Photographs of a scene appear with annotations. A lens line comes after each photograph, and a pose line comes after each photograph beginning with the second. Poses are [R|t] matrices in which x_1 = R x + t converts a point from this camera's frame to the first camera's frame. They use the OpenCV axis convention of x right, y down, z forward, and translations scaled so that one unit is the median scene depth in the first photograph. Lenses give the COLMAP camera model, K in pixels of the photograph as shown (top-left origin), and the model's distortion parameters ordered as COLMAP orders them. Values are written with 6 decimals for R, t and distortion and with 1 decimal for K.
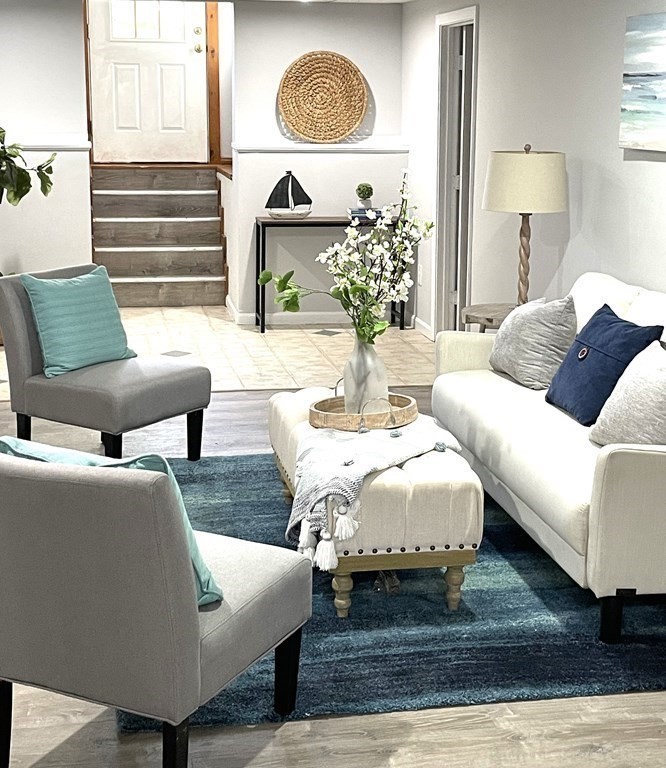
lens RADIAL K [[1281.0, 0, 316.7], [0, 1281.0, 310.2], [0, 0, 1]] dist [0.124758, 0.000000]
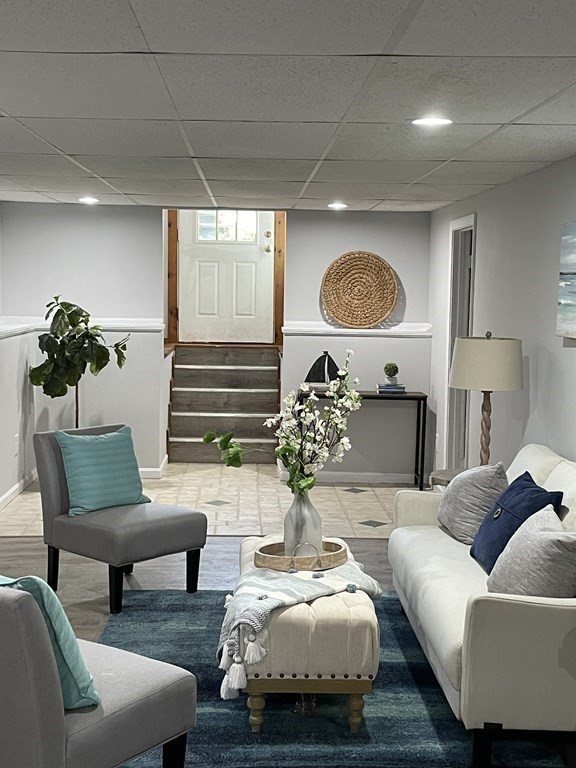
lens RADIAL K [[1104.5, 0, 266.3], [0, 1104.5, 391.0], [0, 0, 1]] dist [0.104787, 0.000000]
pose [[0.987827, 0.024248, -0.153655, 0.086334], [-0.035346, 0.996927, -0.069910, 0.000760], [0.151488, 0.074490, 0.985648, -0.005677]]
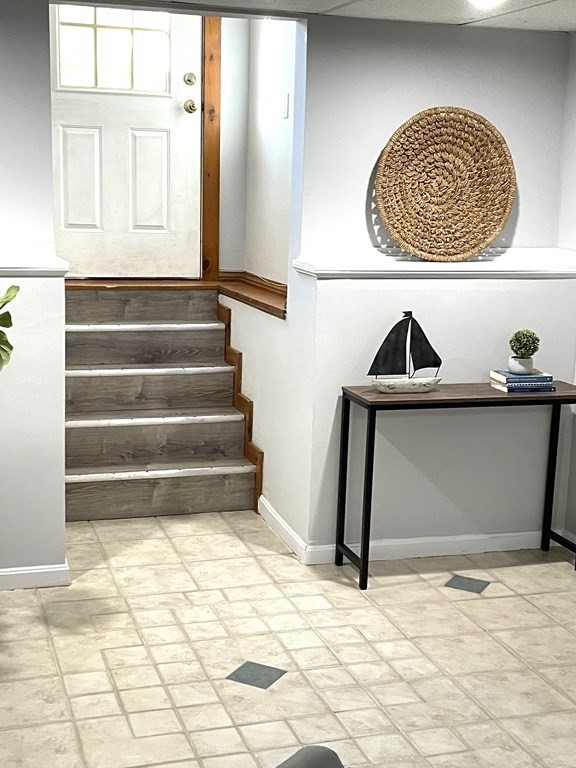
lens RADIAL K [[1104.5, 0, 267.0], [0, 1104.5, 394.5], [0, 0, 1]] dist [0.104787, 0.000000]
pose [[0.992253, -0.004825, 0.124143, -0.157346], [0.001498, 0.999638, 0.026873, -0.089777], [-0.124228, -0.026479, 0.991900, 0.540326]]
